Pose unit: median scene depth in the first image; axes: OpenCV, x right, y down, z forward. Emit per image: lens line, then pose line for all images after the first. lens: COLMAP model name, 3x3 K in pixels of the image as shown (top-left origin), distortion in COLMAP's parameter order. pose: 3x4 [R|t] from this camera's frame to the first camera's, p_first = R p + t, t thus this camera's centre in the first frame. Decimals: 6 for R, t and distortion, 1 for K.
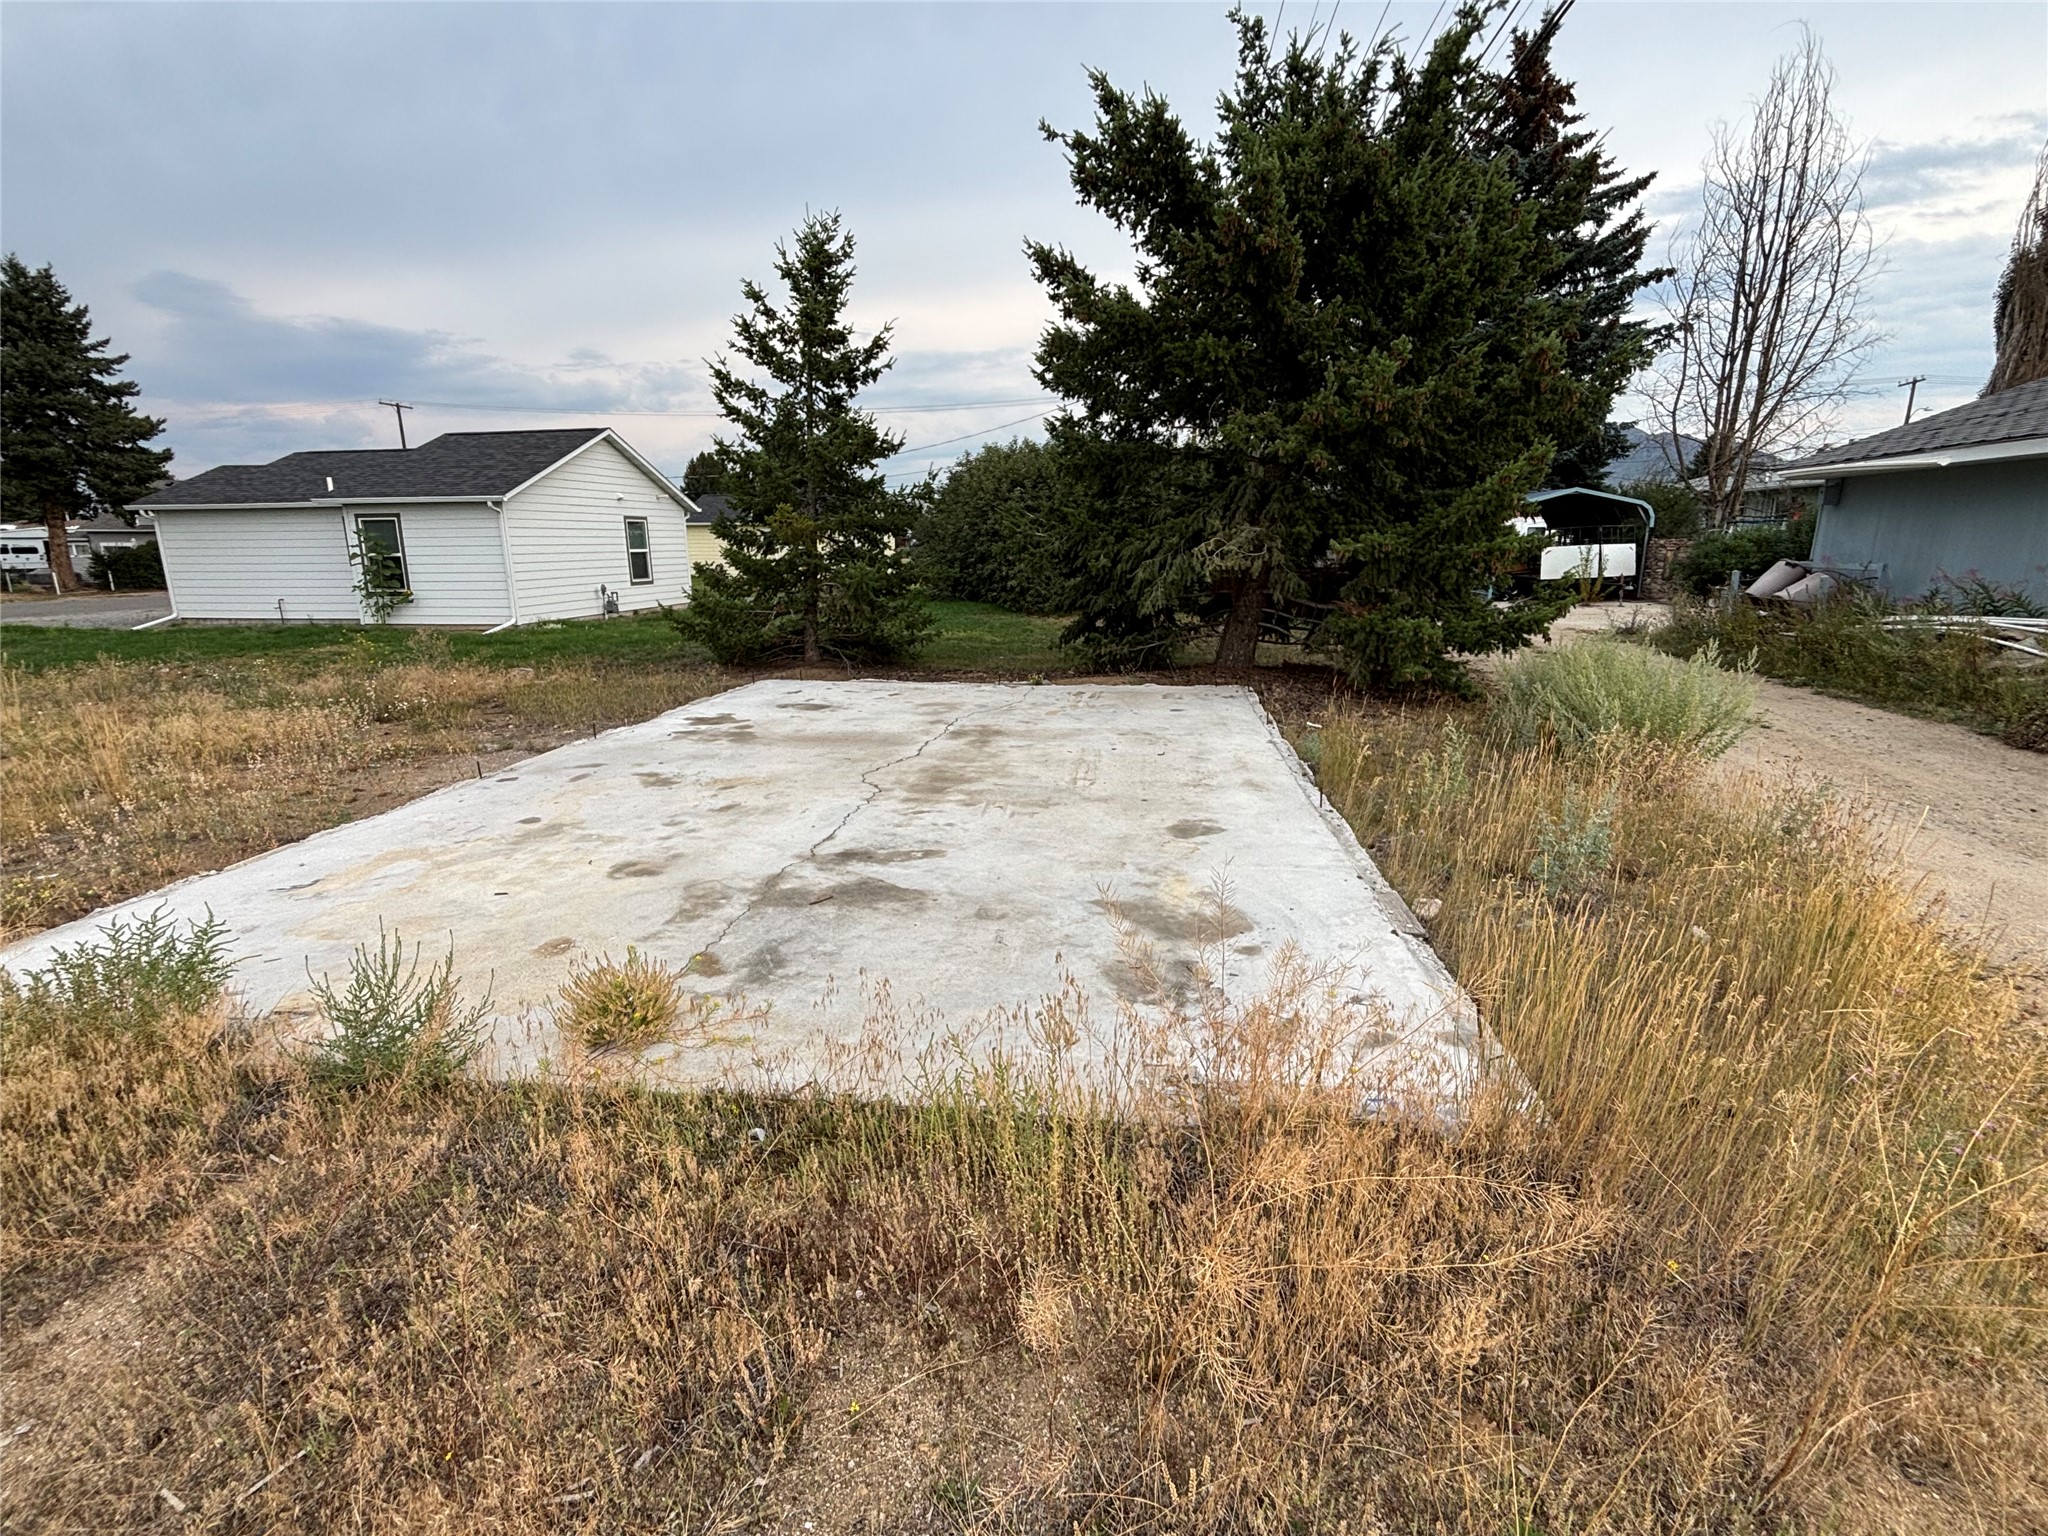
lens RADIAL K [[949.8, 0, 1040.0], [0, 949.8, 757.3], [0, 0, 1]] dist [-0.011008, 0.001670]
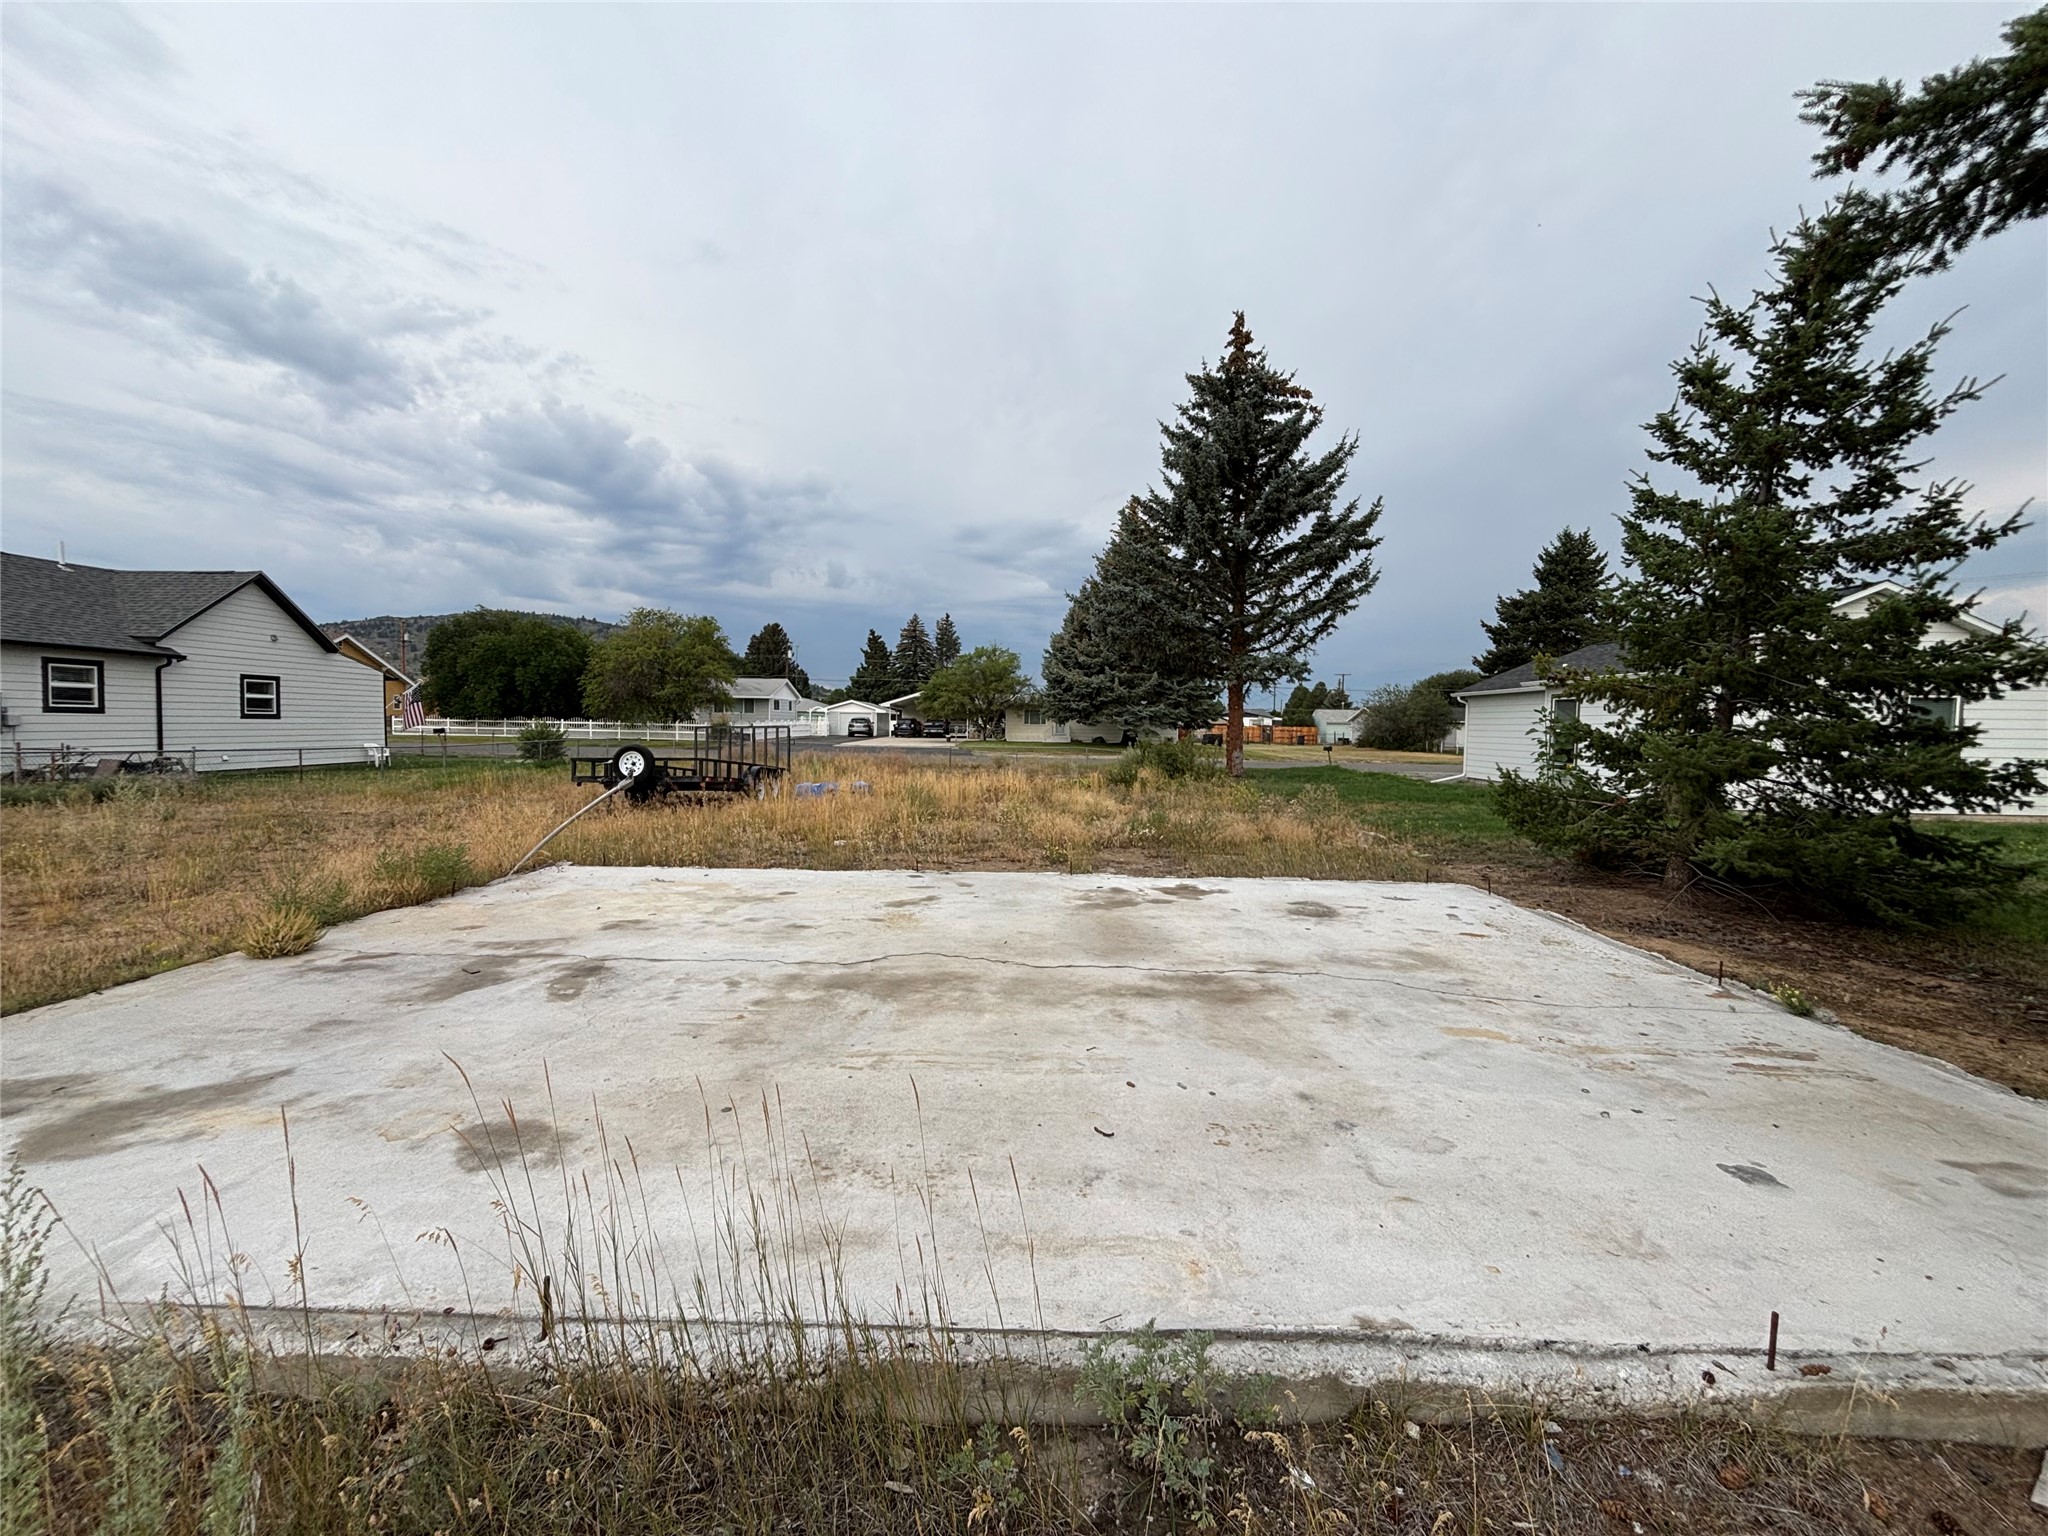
lens RADIAL K [[839.2, 0, 1050.6], [0, 839.2, 763.3], [0, 0, 1]] dist [0.002459, -0.000622]
pose [[0.102378, 0.049900, -0.993493, 0.288061], [-0.235853, 0.971480, 0.024490, -0.098860], [0.966381, 0.231811, 0.111227, 0.504826]]
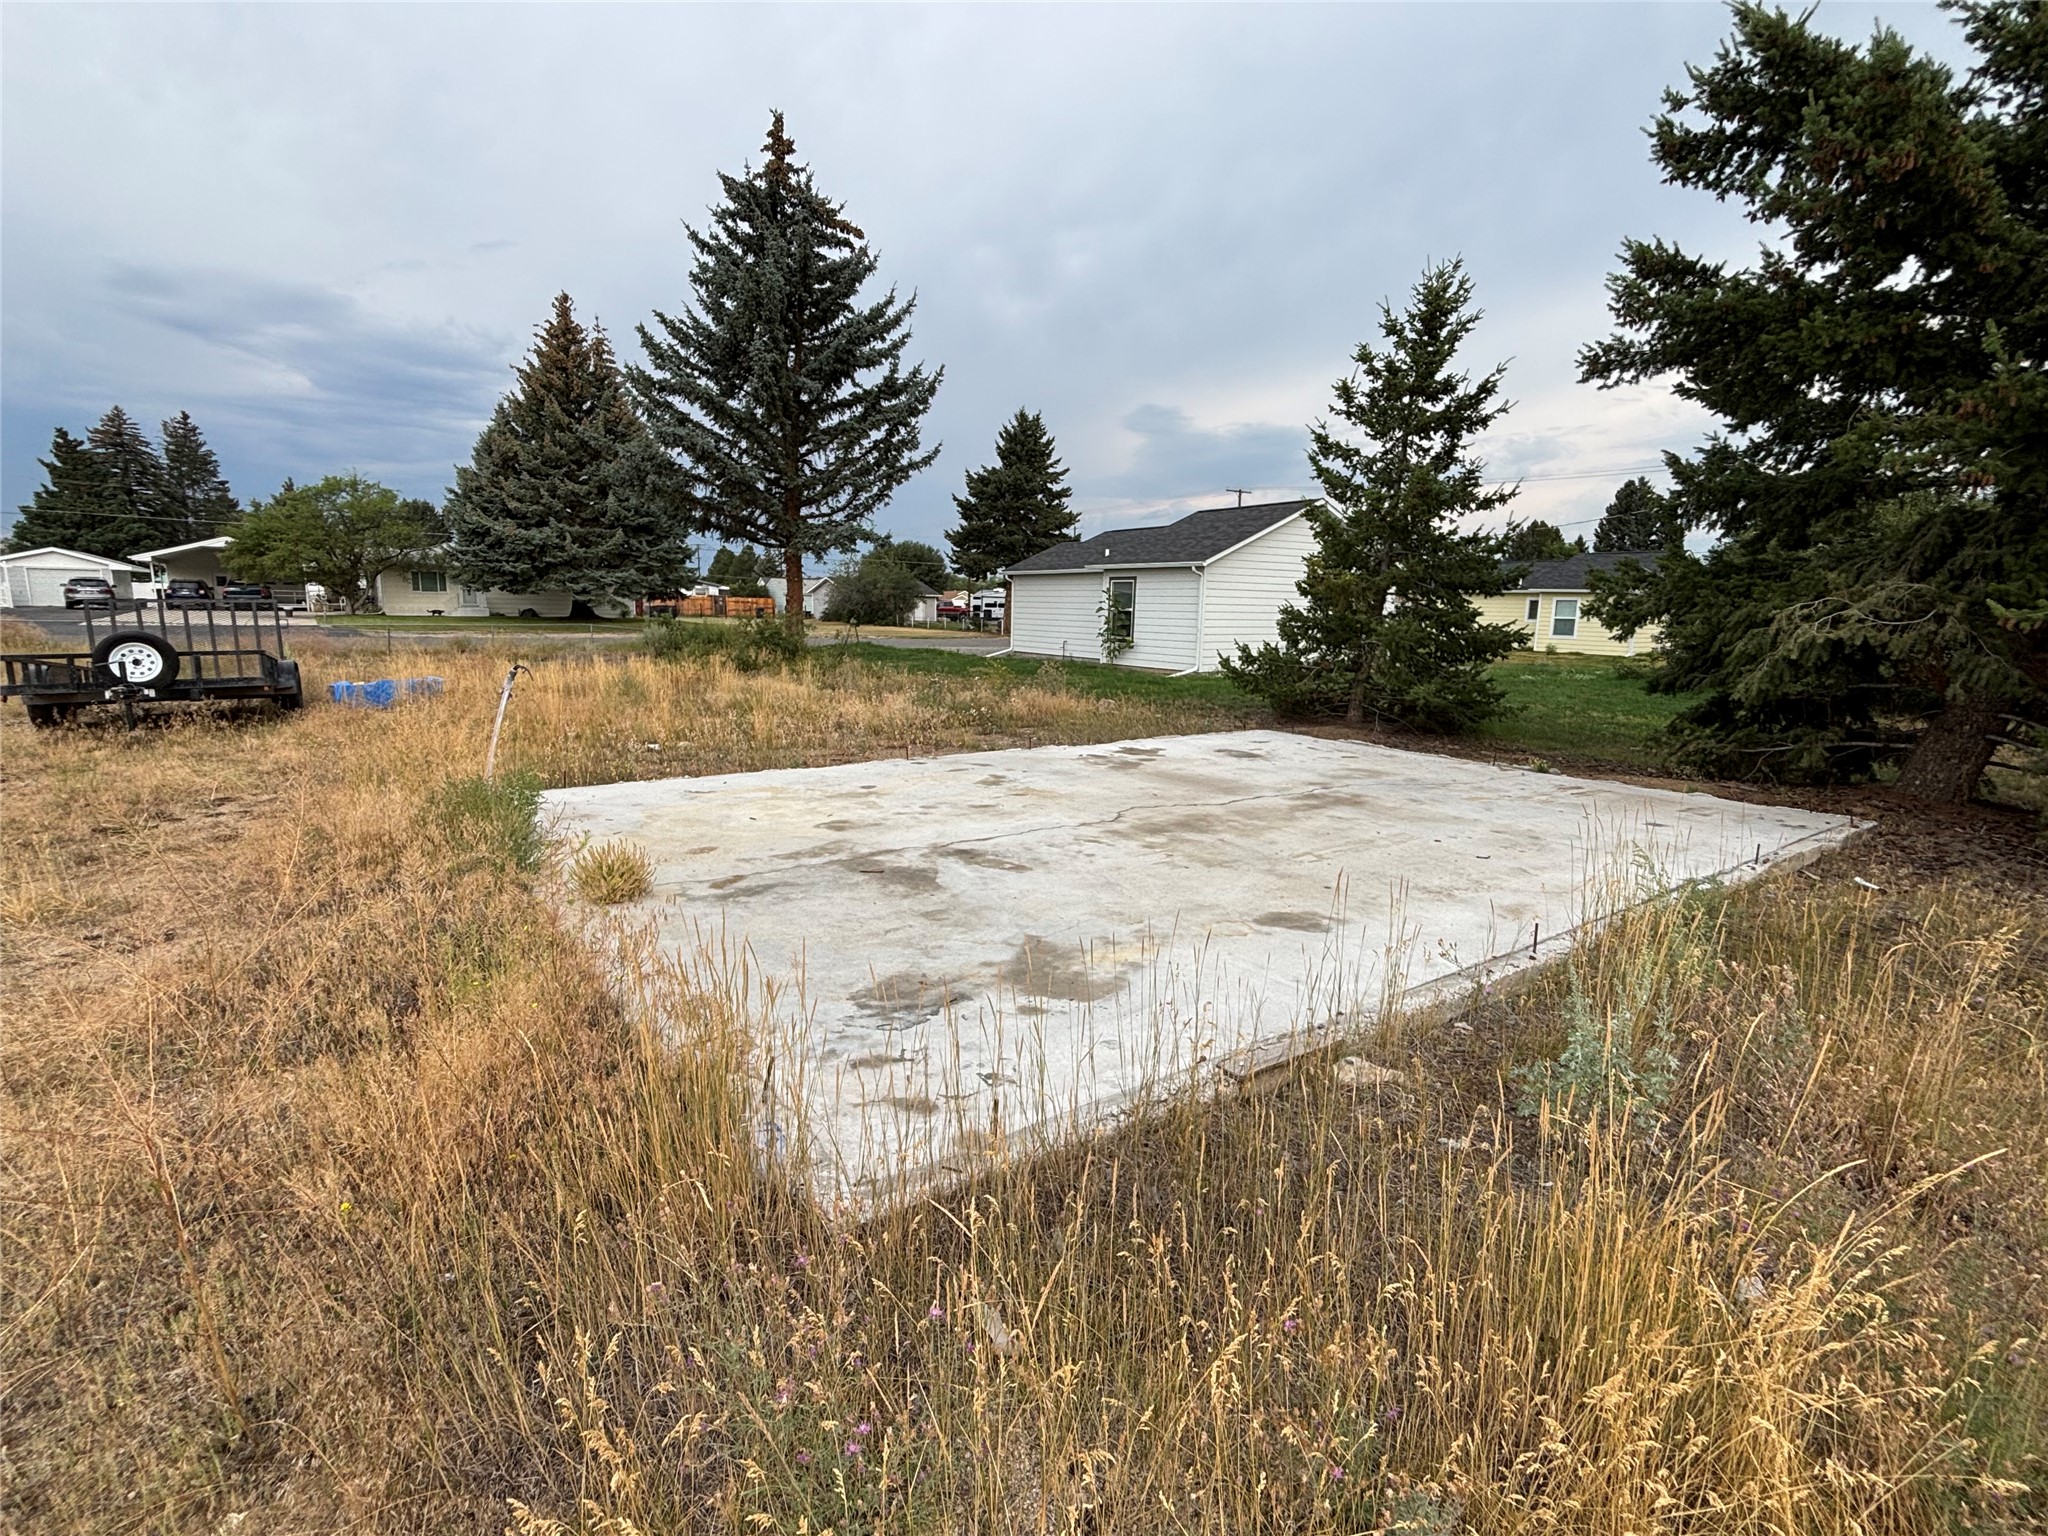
lens RADIAL K [[949.8, 0, 1038.5], [0, 949.8, 772.4], [0, 0, 1]] dist [-0.011008, 0.001670]
pose [[0.680416, 0.145265, -0.718284, 0.244241], [-0.186978, 0.982129, 0.021505, -0.011227], [0.708571, 0.119671, 0.695418, 0.104157]]
